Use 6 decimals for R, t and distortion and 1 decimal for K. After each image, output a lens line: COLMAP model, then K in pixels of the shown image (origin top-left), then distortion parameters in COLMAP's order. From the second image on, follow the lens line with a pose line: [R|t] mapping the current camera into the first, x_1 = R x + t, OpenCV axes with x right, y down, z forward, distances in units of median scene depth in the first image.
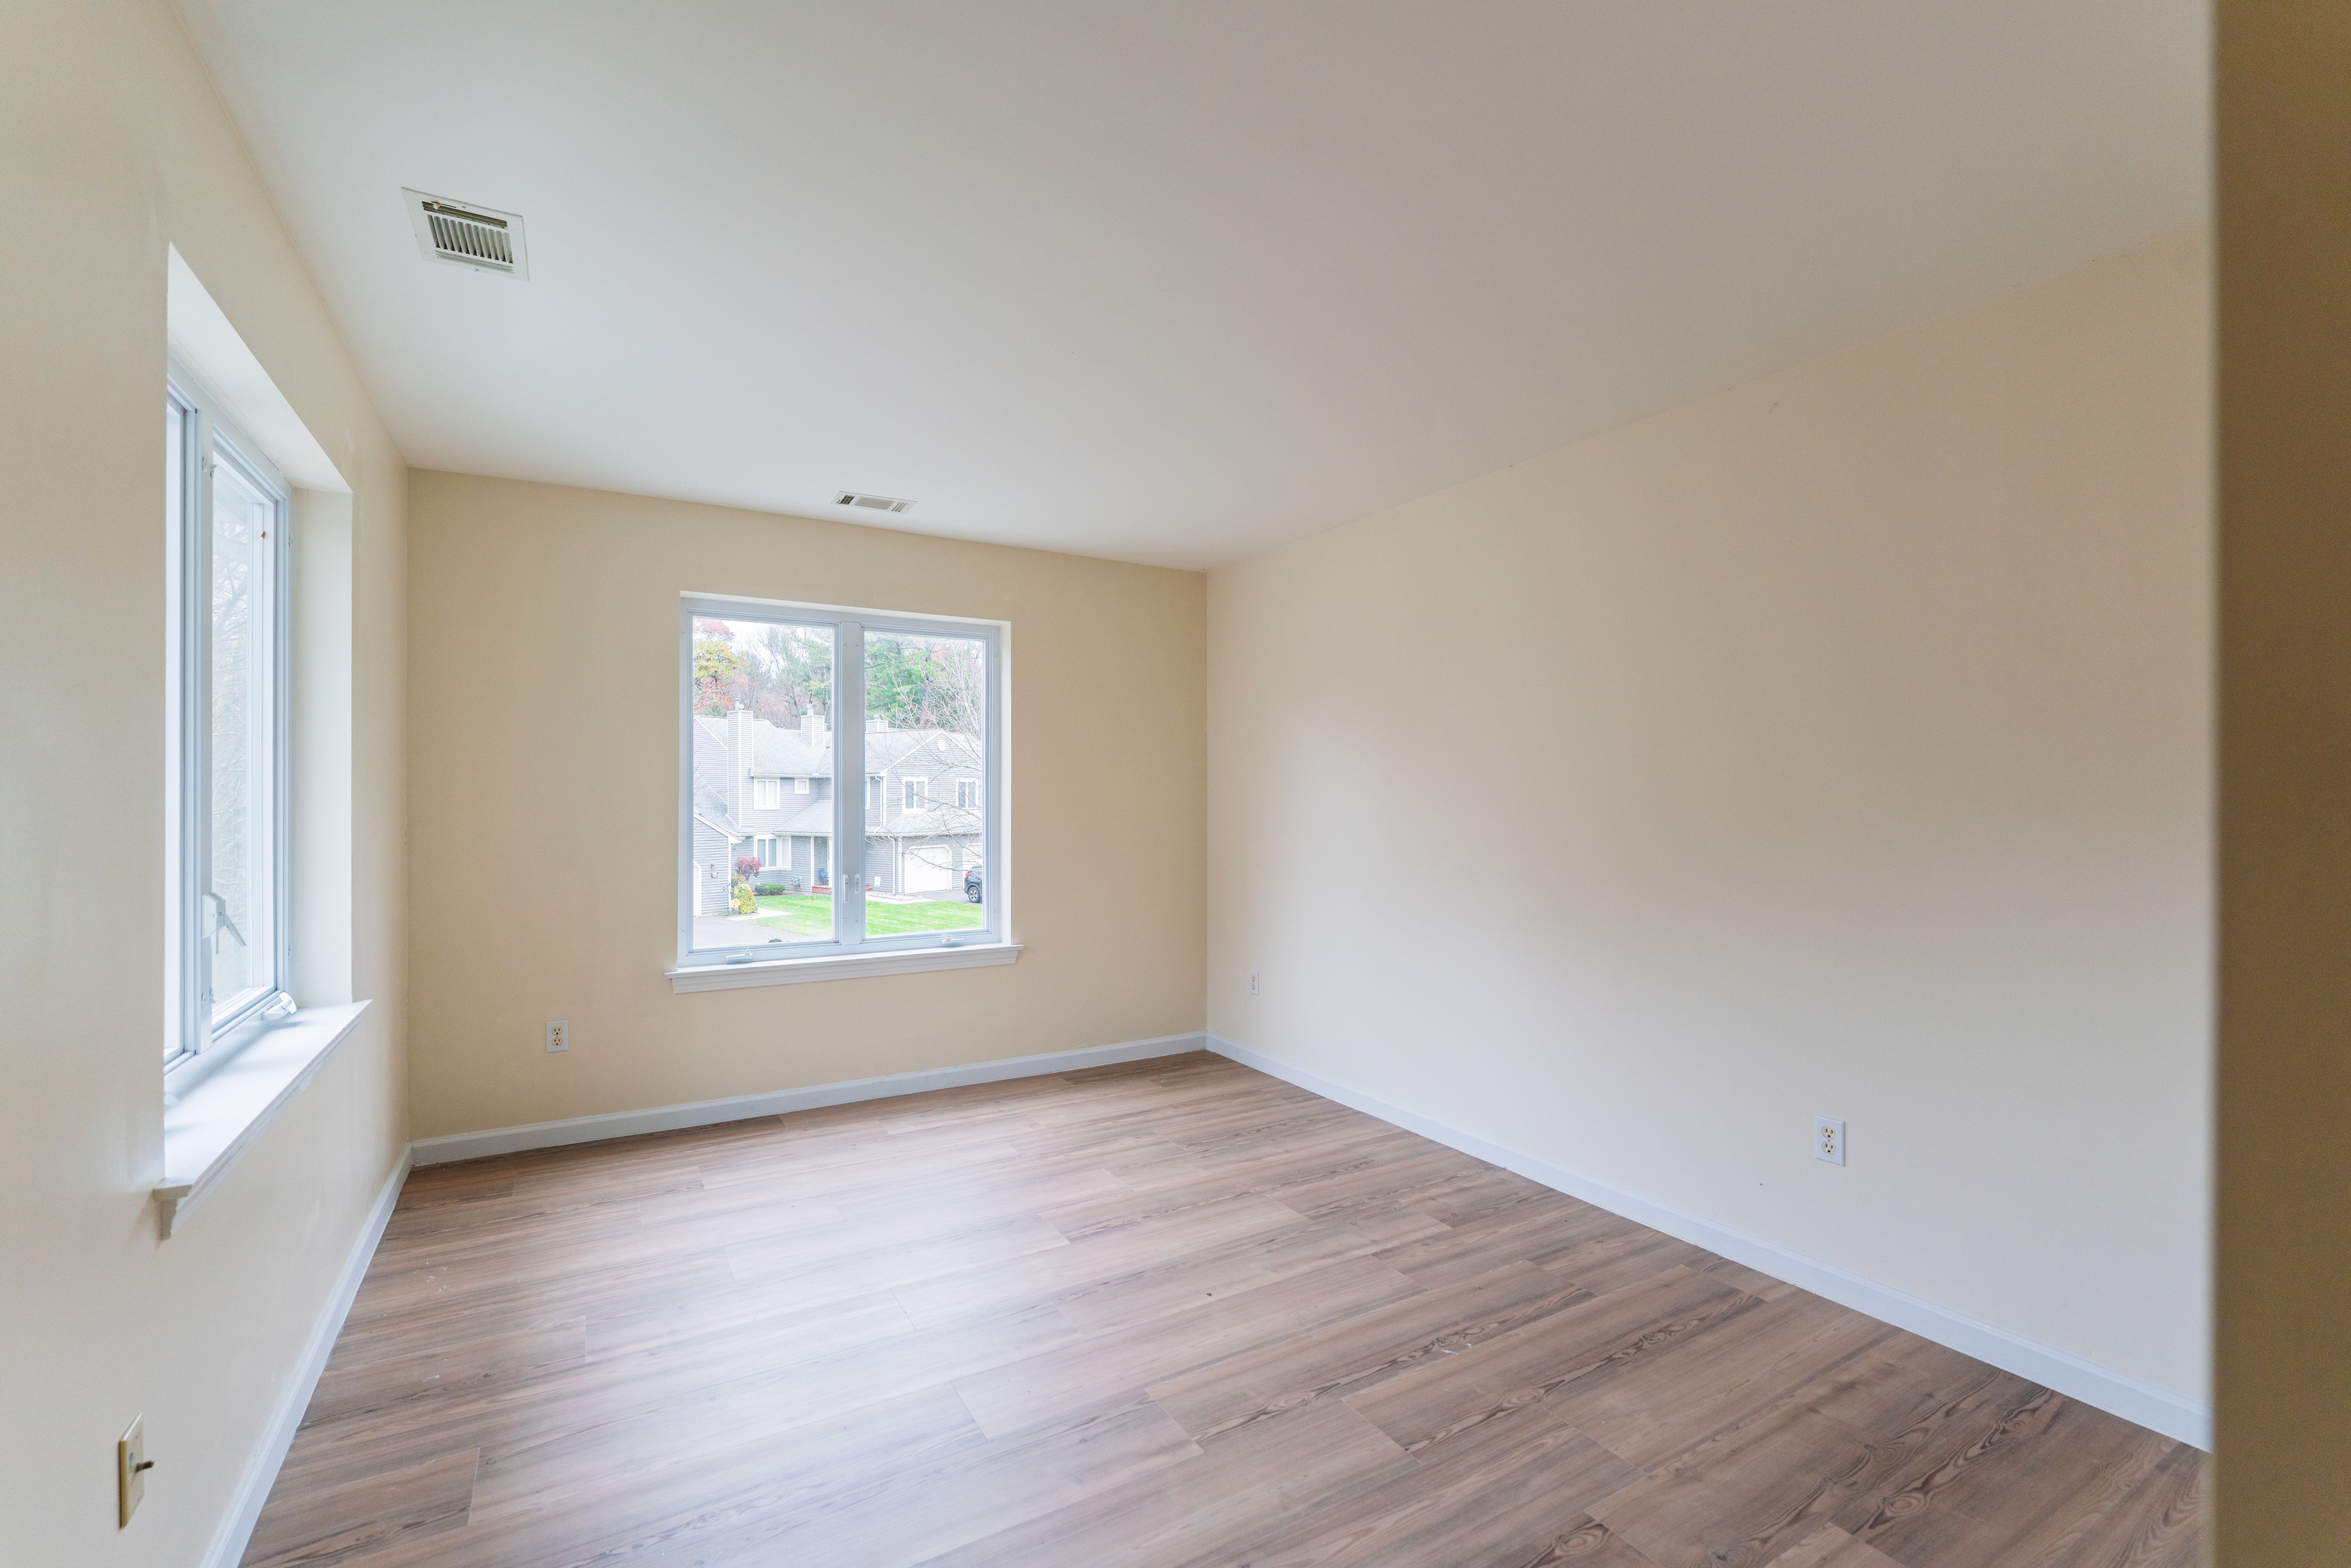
lens RADIAL K [[1044.0, 0, 1175.5], [0, 1044.0, 784.0], [0, 0, 1]] dist [0.000046, 0.000227]
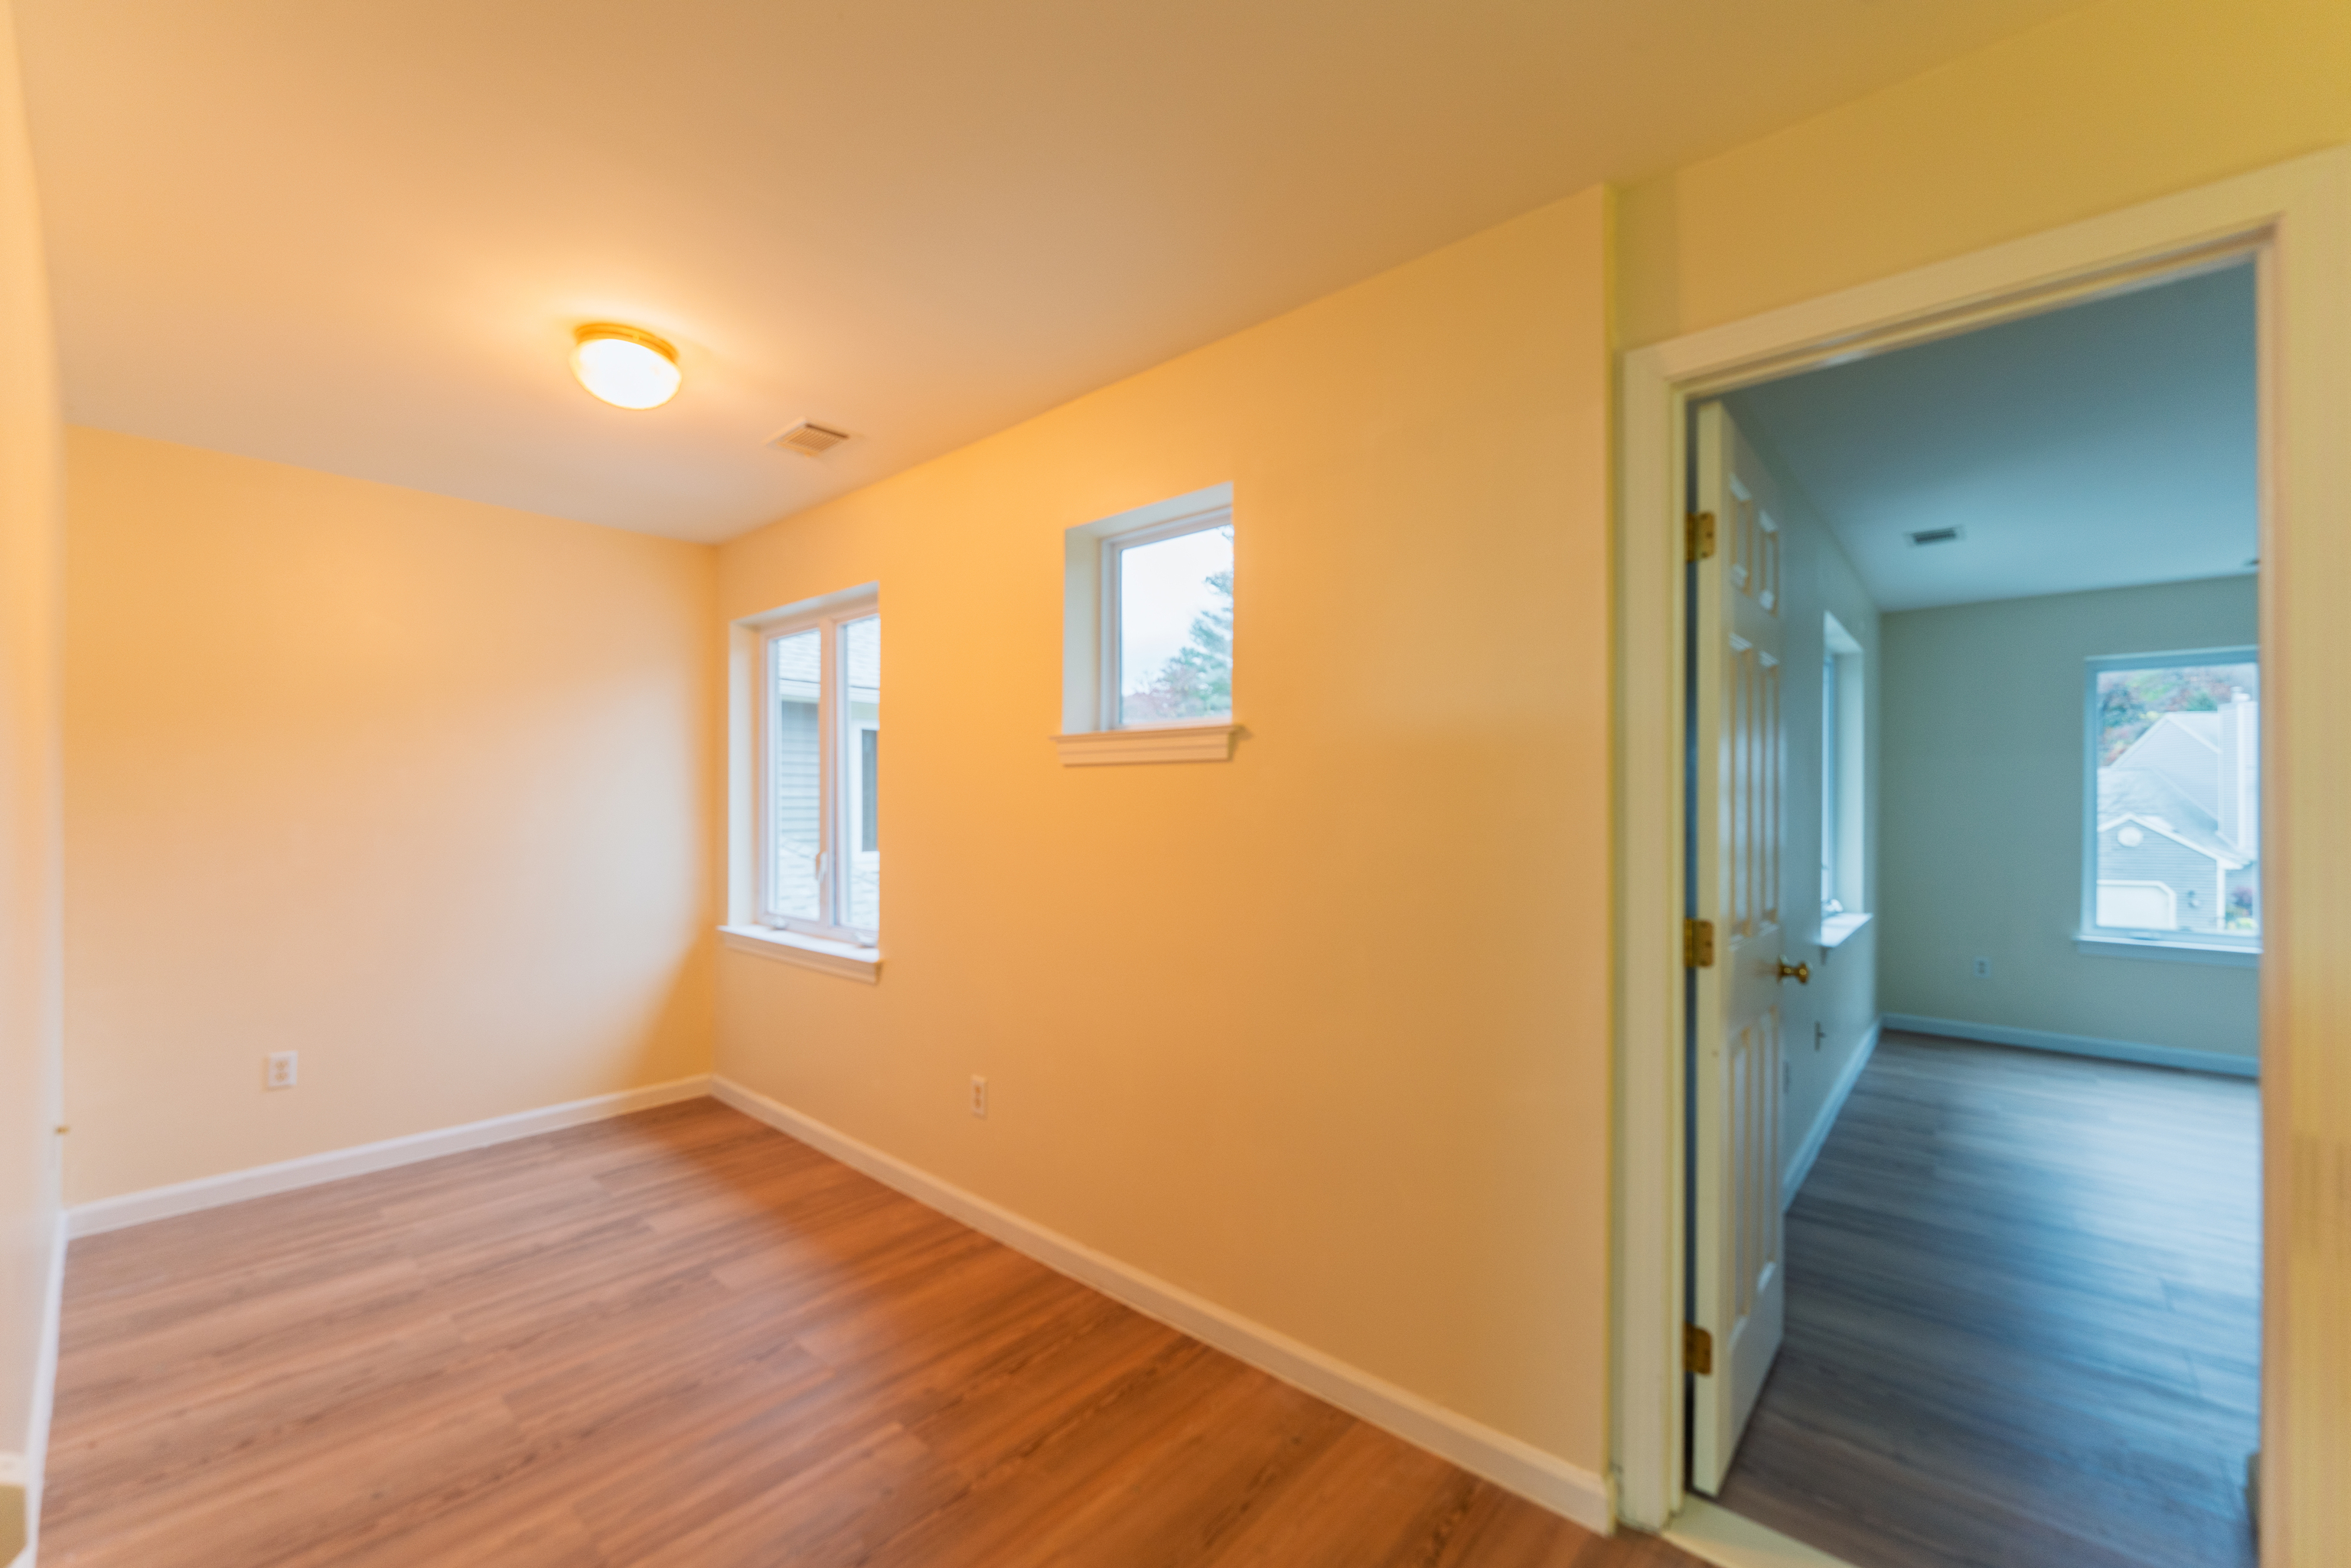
lens RADIAL K [[939.8, 0, 1191.4], [0, 939.8, 790.6], [0, 0, 1]] dist [-0.000524, 0.000309]
pose [[0.329897, 0.000033, -0.944017, 0.324803], [-0.003324, 0.999994, -0.001126, -0.007496], [0.944011, 0.003509, 0.329895, -0.547761]]
